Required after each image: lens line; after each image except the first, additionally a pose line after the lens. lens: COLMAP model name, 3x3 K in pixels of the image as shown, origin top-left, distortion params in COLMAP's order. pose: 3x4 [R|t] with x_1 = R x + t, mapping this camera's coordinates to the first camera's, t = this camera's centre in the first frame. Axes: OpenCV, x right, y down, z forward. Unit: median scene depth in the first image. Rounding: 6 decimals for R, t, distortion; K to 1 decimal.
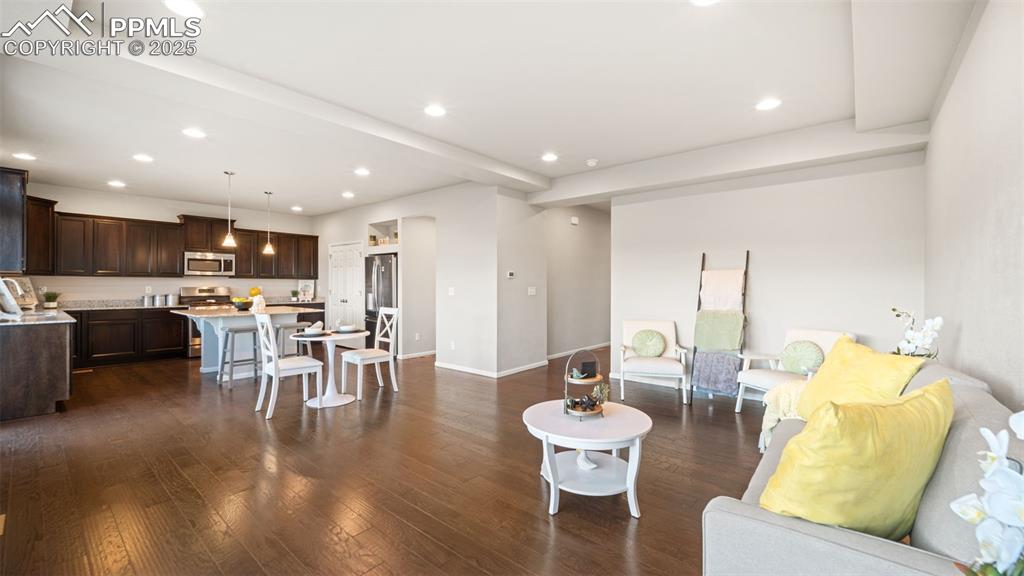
lens RADIAL K [[414.5, 0, 508.8], [0, 414.5, 285.4], [0, 0, 1]] dist [0.000385, 0.000081]
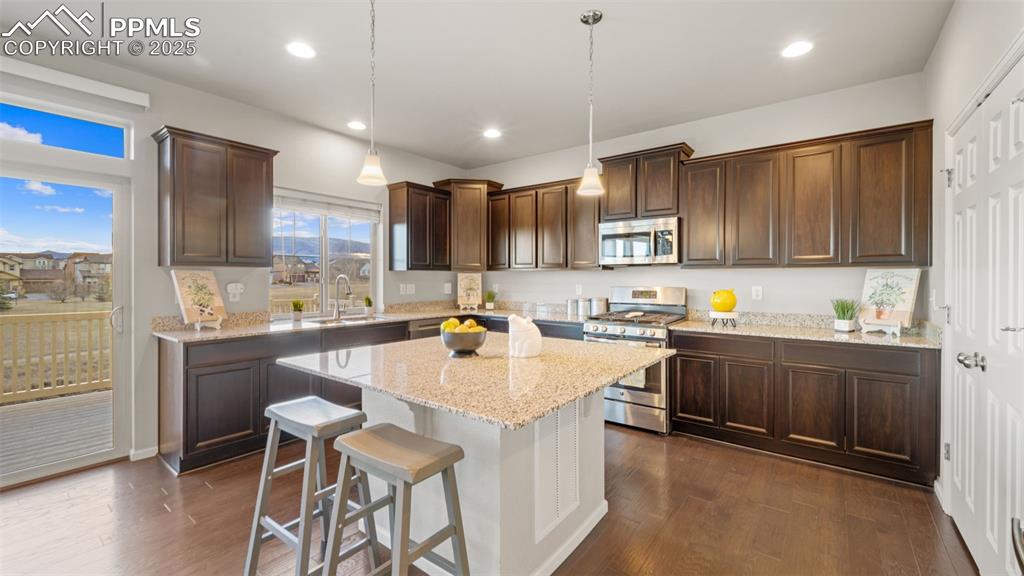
lens RADIAL K [[412.5, 0, 523.2], [0, 412.5, 280.5], [0, 0, 1]] dist [-0.002277, -0.000326]
pose [[0.067042, 0.003682, -0.997743, -0.231170], [-0.002614, 0.999990, 0.003515, -0.005838], [0.997747, 0.002373, 0.067051, 0.858328]]
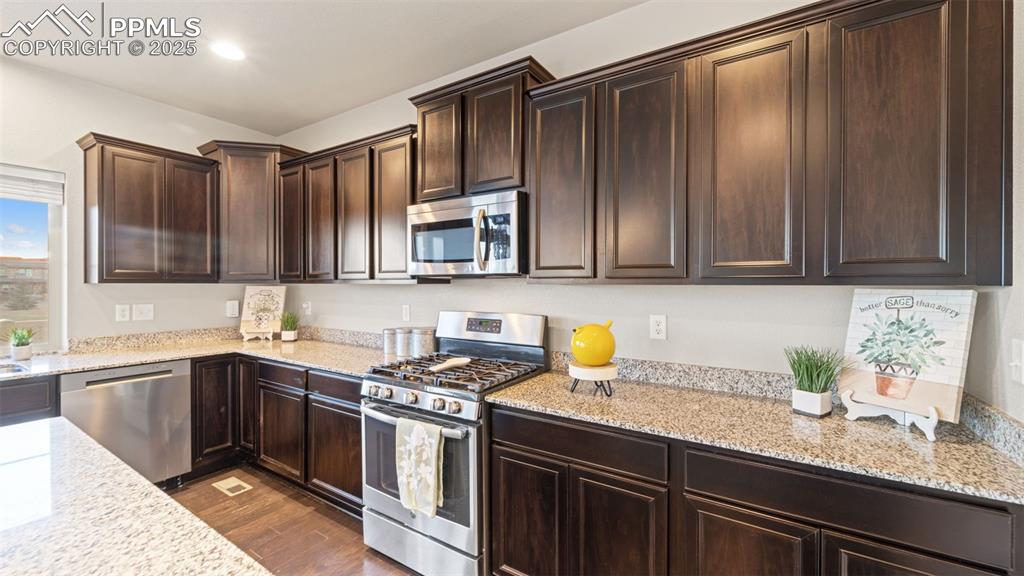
lens RADIAL K [[410.7, 0, 508.9], [0, 410.7, 286.1], [0, 0, 1]] dist [-0.000483, 0.000038]
pose [[0.132455, 0.001481, -0.991188, -0.442451], [-0.004413, 0.999990, 0.000905, -0.017547], [0.991179, 0.004255, 0.132461, 1.033813]]
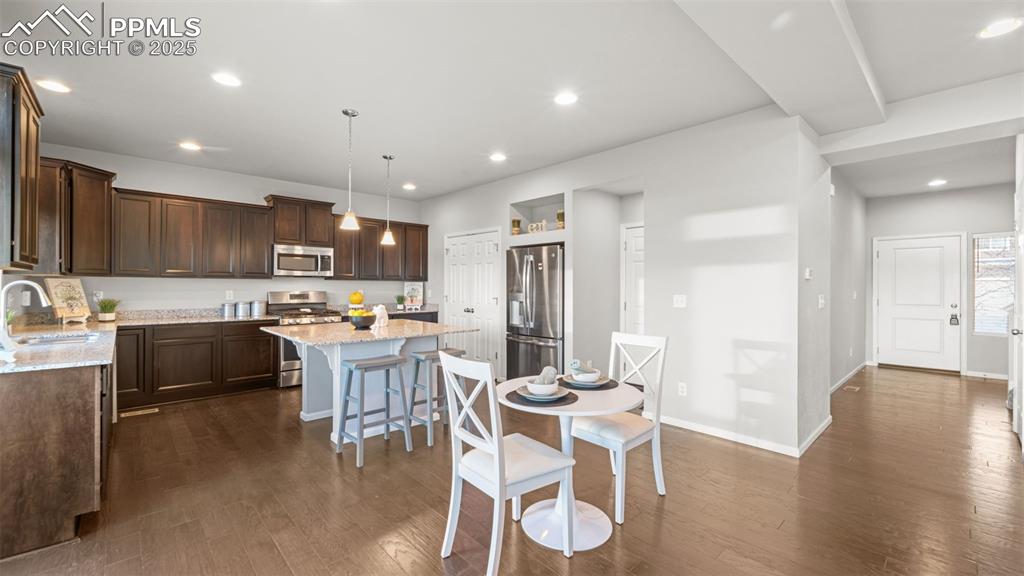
lens RADIAL K [[414.5, 0, 508.8], [0, 414.5, 285.4], [0, 0, 1]] dist [0.000385, 0.000081]
pose [[0.993585, 0.001077, -0.113086, -0.276516], [-0.001465, 0.999993, -0.003348, -0.005604], [0.113082, 0.003493, 0.993580, 0.305375]]
